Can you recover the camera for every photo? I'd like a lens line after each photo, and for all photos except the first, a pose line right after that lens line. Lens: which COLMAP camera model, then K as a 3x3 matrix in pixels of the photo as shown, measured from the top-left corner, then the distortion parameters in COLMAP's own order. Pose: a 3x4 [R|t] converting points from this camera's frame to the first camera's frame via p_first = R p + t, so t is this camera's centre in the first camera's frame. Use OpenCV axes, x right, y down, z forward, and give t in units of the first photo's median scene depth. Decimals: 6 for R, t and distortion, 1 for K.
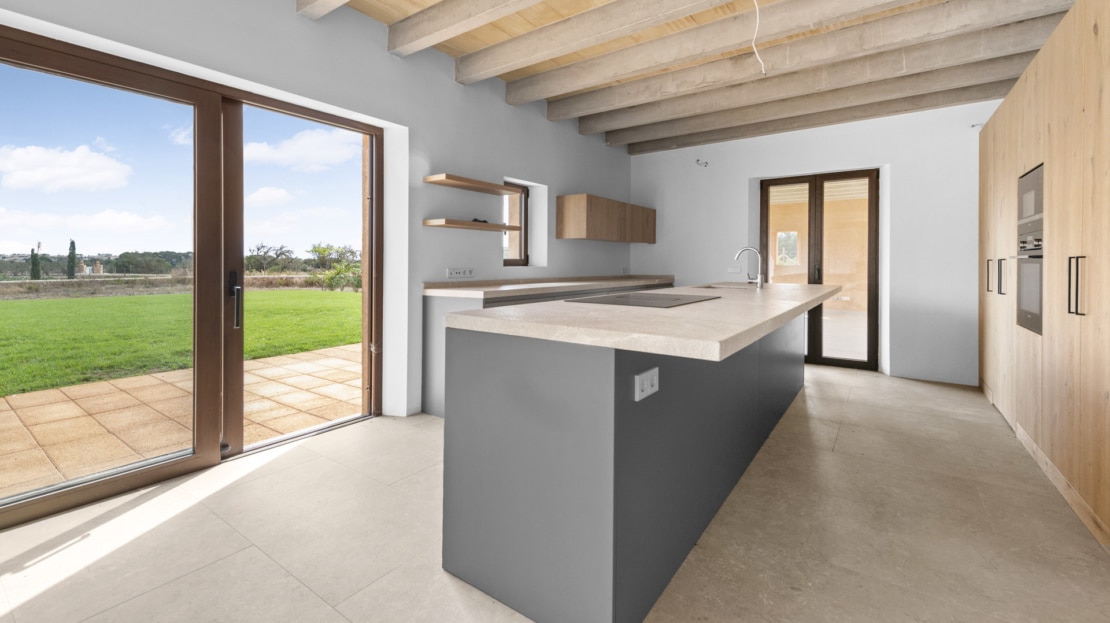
lens RADIAL K [[453.5, 0, 555.0], [0, 453.5, 311.5], [0, 0, 1]] dist [0.000159, 0.000055]
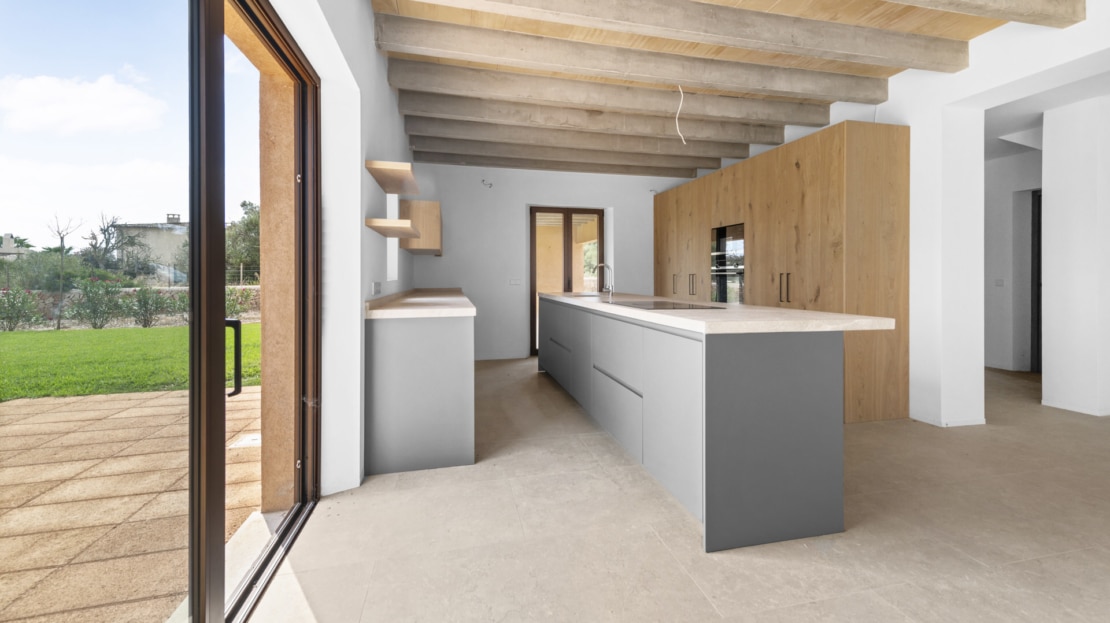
lens RADIAL K [[455.0, 0, 555.0], [0, 455.0, 311.5], [0, 0, 1]] dist [0.000822, 0.000020]
pose [[0.656888, -0.052968, 0.752125, -0.591080], [0.072180, 0.997366, 0.007198, -0.027803], [-0.750525, 0.049560, 0.658981, 0.261214]]
